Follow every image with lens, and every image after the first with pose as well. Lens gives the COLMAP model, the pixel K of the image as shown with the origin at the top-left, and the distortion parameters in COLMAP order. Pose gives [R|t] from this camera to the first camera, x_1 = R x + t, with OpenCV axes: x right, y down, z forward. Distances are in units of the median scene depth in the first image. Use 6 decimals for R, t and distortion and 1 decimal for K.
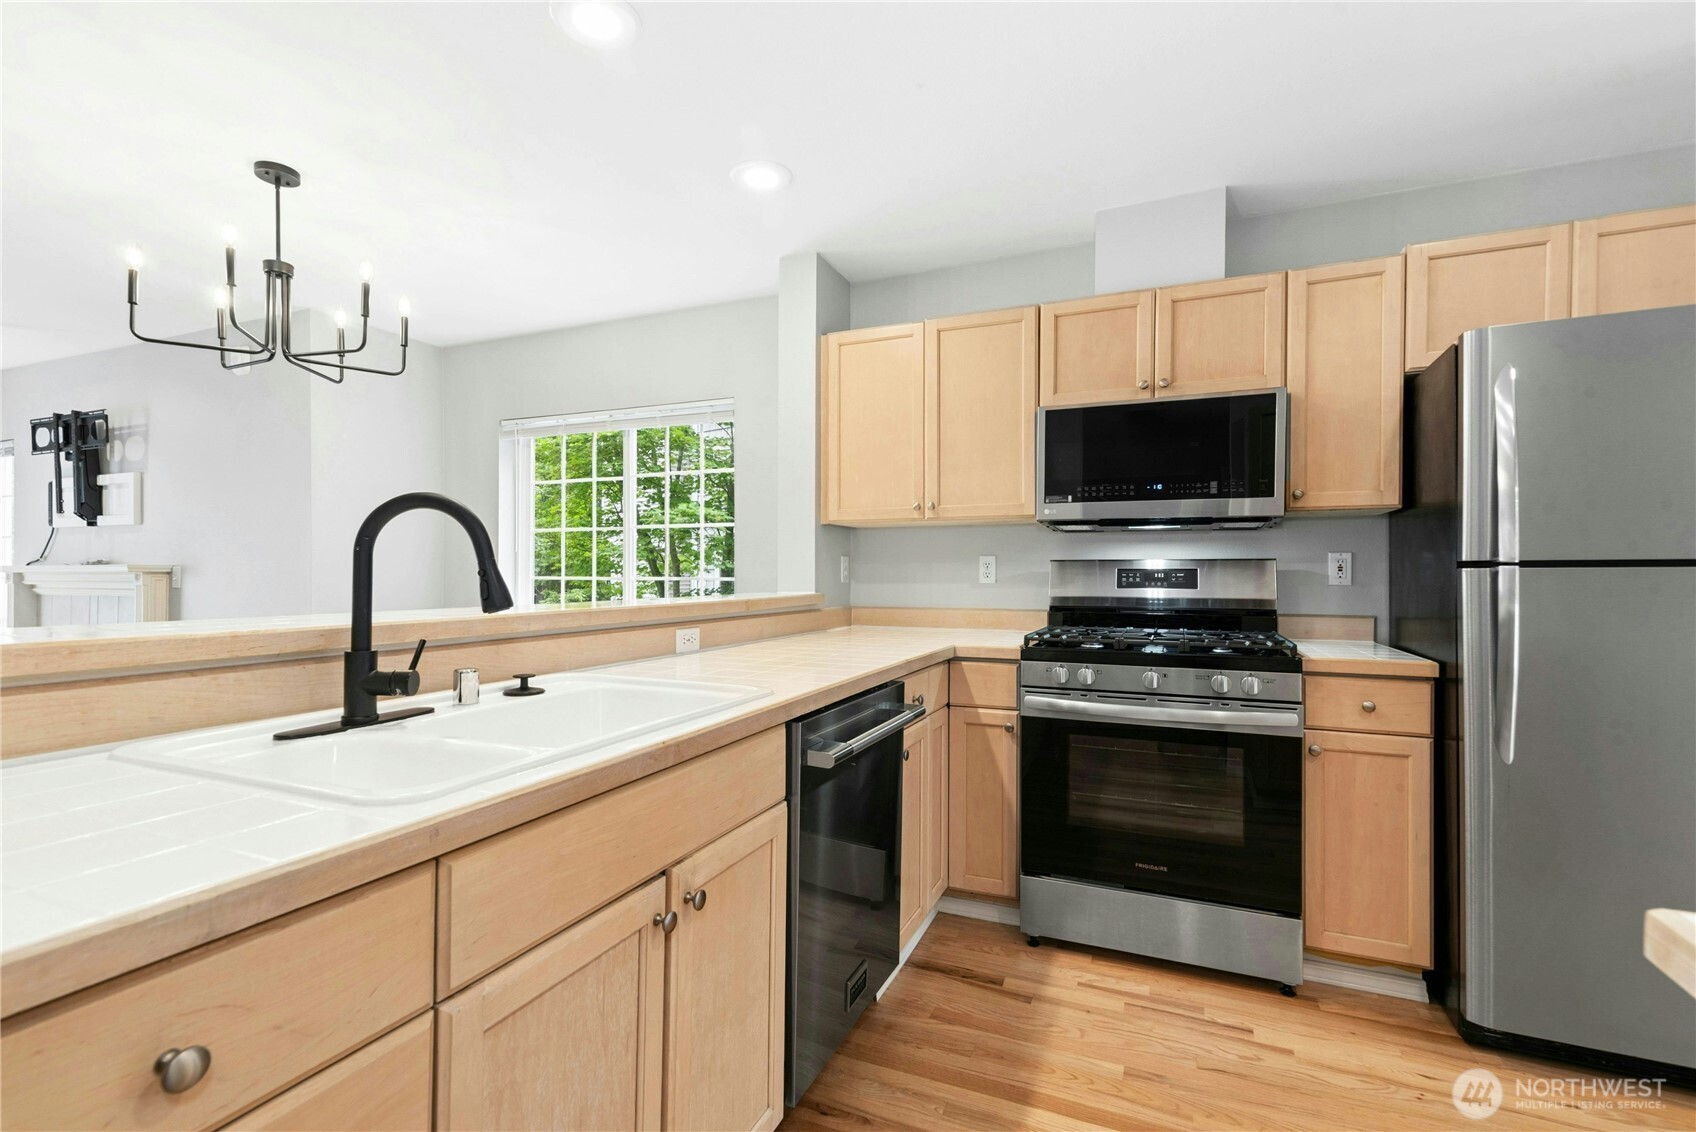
lens RADIAL K [[769.8, 0, 845.6], [0, 769.8, 572.8], [0, 0, 1]] dist [0.019717, 0.000388]
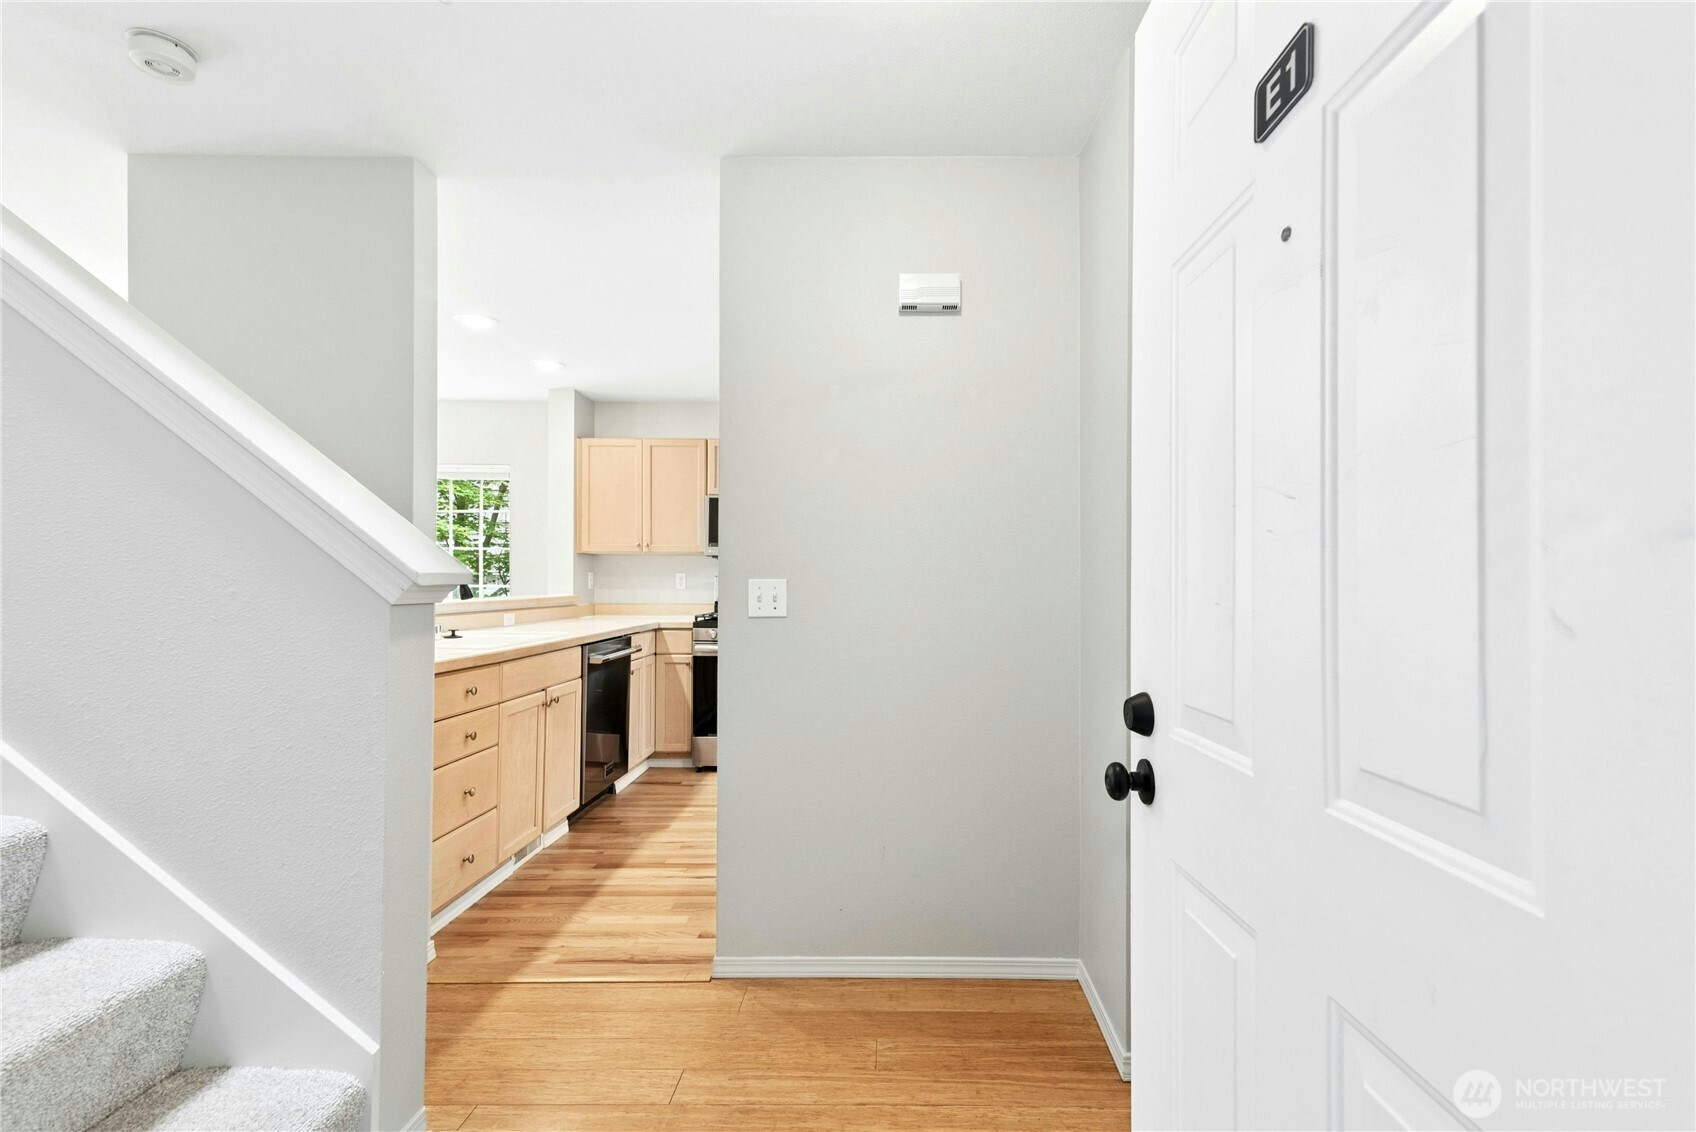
lens RADIAL K [[769.8, 0, 866.3], [0, 769.8, 582.9], [0, 0, 1]] dist [0.019717, 0.000388]
pose [[0.930086, 0.000600, 0.367342, -0.078807], [-0.002279, 0.999989, 0.004138, -0.009054], [-0.367335, -0.004686, 0.930077, -0.936604]]
